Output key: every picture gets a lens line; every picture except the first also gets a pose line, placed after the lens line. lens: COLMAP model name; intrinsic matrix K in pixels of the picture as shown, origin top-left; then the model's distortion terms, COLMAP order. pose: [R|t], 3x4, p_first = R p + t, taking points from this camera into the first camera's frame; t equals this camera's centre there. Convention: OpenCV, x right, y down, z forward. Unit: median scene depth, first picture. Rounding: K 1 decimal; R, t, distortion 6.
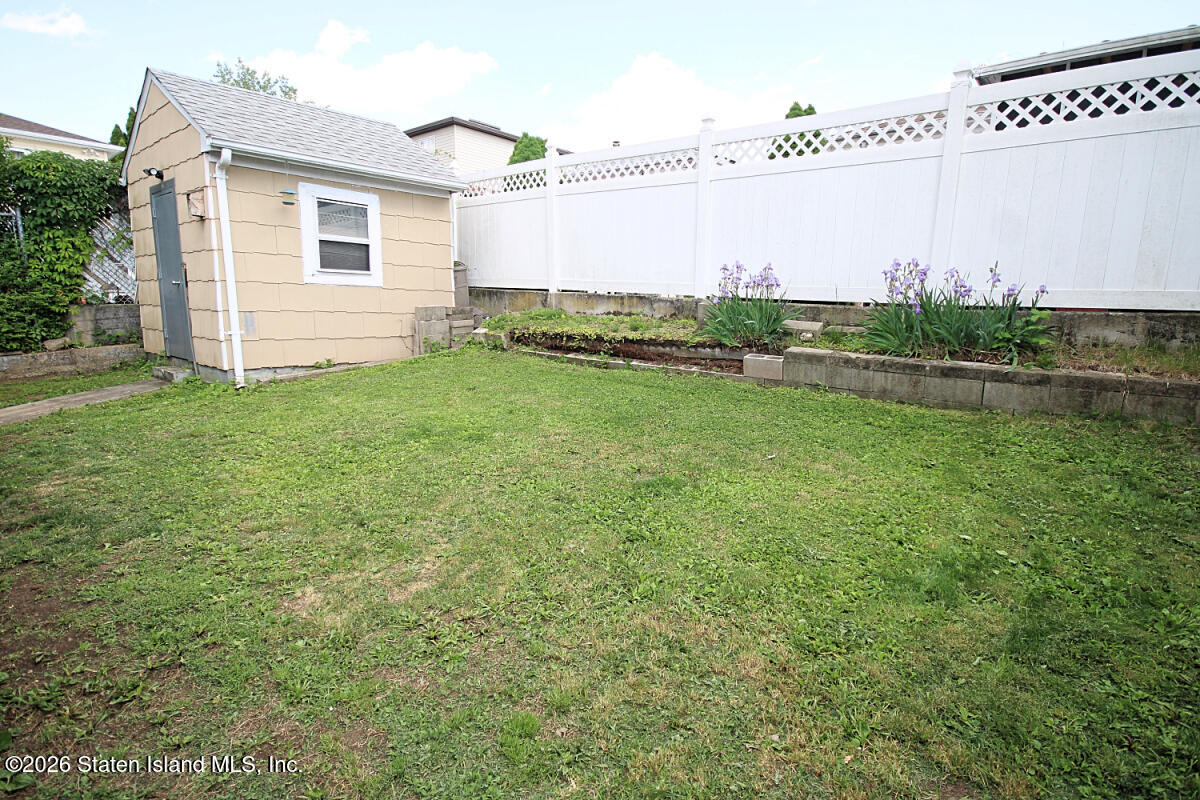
lens RADIAL K [[595.2, 0, 604.8], [0, 595.2, 396.5], [0, 0, 1]] dist [0.006415, 0.000777]
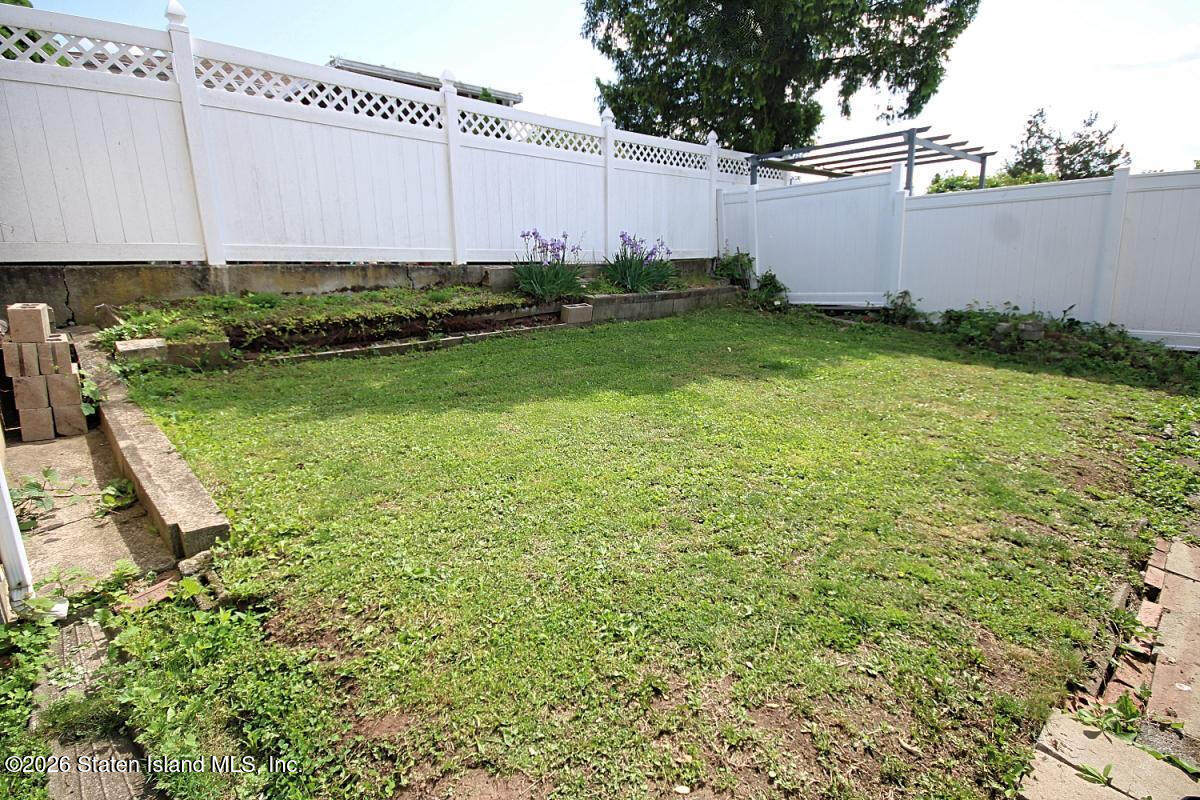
lens RADIAL K [[595.2, 0, 604.8], [0, 595.2, 396.5], [0, 0, 1]] dist [0.006415, 0.000777]
pose [[0.087970, -0.251306, 0.963902, -0.820887], [0.190238, 0.954081, 0.231384, -0.133551], [-0.977789, 0.163016, 0.131739, 0.643586]]
